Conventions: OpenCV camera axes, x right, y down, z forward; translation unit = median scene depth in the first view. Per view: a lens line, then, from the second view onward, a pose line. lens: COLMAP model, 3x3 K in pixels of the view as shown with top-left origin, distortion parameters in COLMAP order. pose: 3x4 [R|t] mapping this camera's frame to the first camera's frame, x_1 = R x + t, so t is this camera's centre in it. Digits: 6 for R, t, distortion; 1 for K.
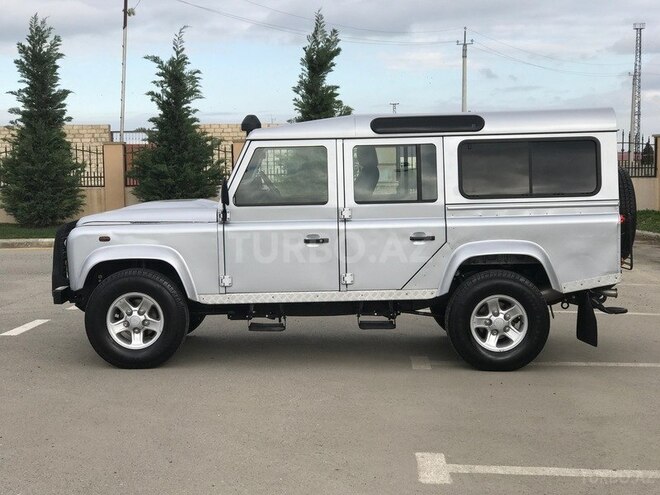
lens RADIAL K [[1105.5, 0, 330.0], [0, 1105.5, 247.5], [0, 0, 1]] dist [-0.022609, -0.062055]
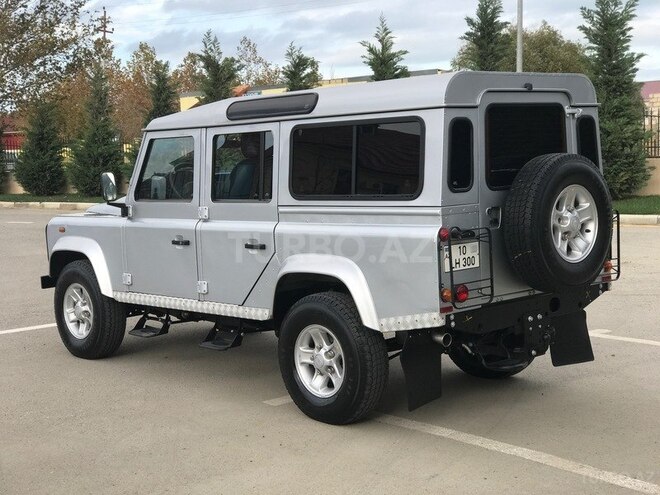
lens RADIAL K [[1105.5, 0, 330.0], [0, 1105.5, 247.5], [0, 0, 1]] dist [-0.022609, -0.062055]
pose [[0.671842, 0.058274, -0.738398, 0.729520], [-0.030176, 0.998226, 0.051324, -0.051279], [0.740079, -0.012199, 0.672409, 0.482763]]
